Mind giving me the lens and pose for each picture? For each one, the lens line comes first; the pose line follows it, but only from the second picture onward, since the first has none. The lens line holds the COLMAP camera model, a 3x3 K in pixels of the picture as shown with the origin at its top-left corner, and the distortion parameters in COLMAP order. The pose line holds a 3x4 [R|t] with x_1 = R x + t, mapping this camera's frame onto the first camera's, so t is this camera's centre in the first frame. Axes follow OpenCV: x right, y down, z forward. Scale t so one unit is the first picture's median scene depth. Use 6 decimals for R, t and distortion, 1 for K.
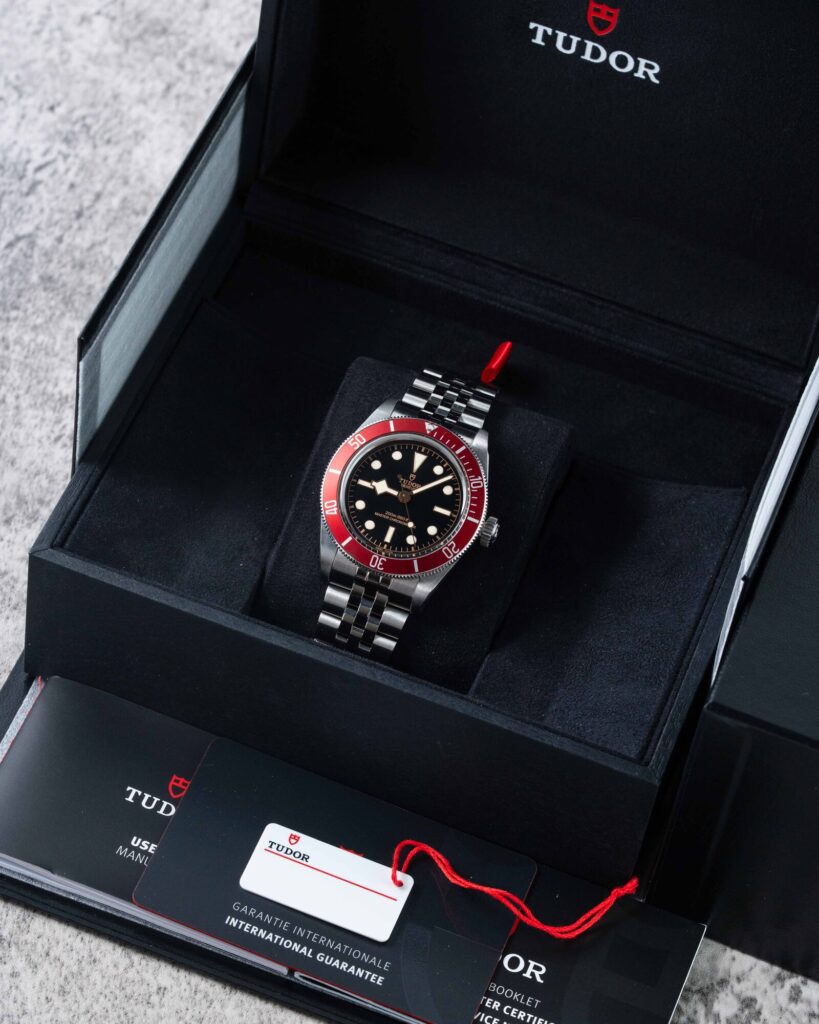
lens RADIAL K [[4585.2, 0, 409.7], [0, 4585.2, 513.2], [0, 0, 1]] dist [-0.038737, 0.000000]
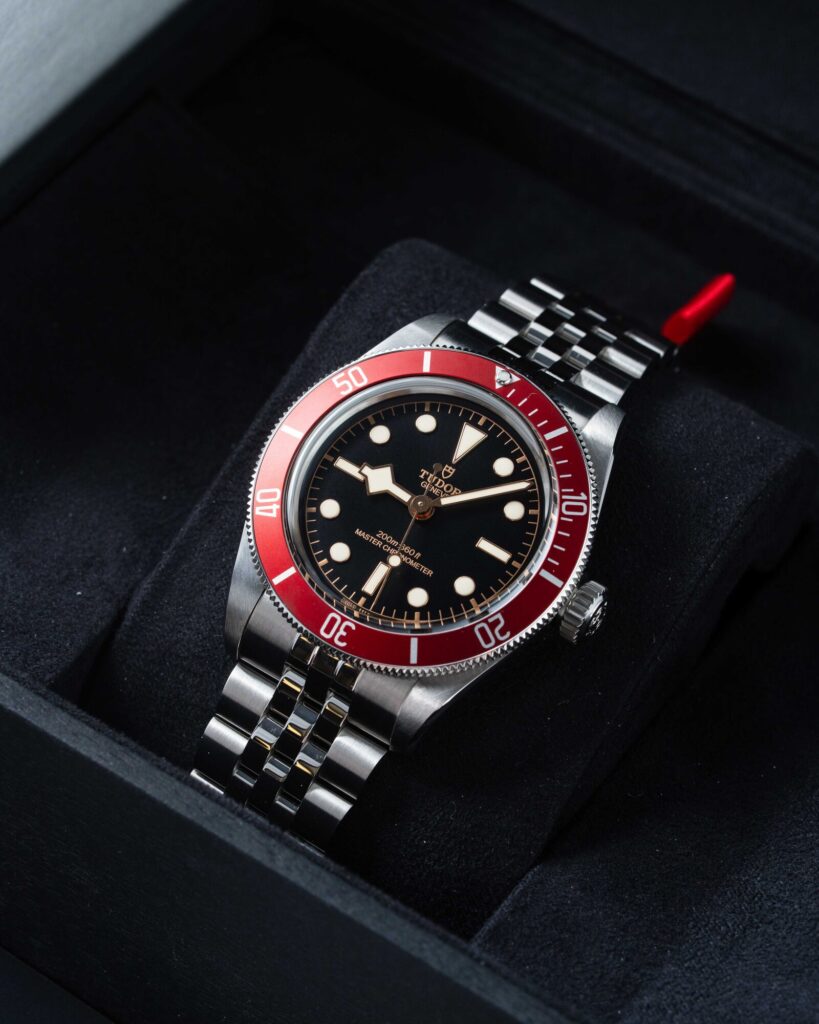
lens RADIAL K [[4585.2, 0, 408.1], [0, 4585.2, 508.8], [0, 0, 1]] dist [-0.038737, 0.000000]
pose [[0.975962, 0.174962, -0.129946, 0.059518], [-0.184642, 0.980552, -0.066521, 0.028596], [0.115780, 0.088915, 0.989287, 0.525605]]
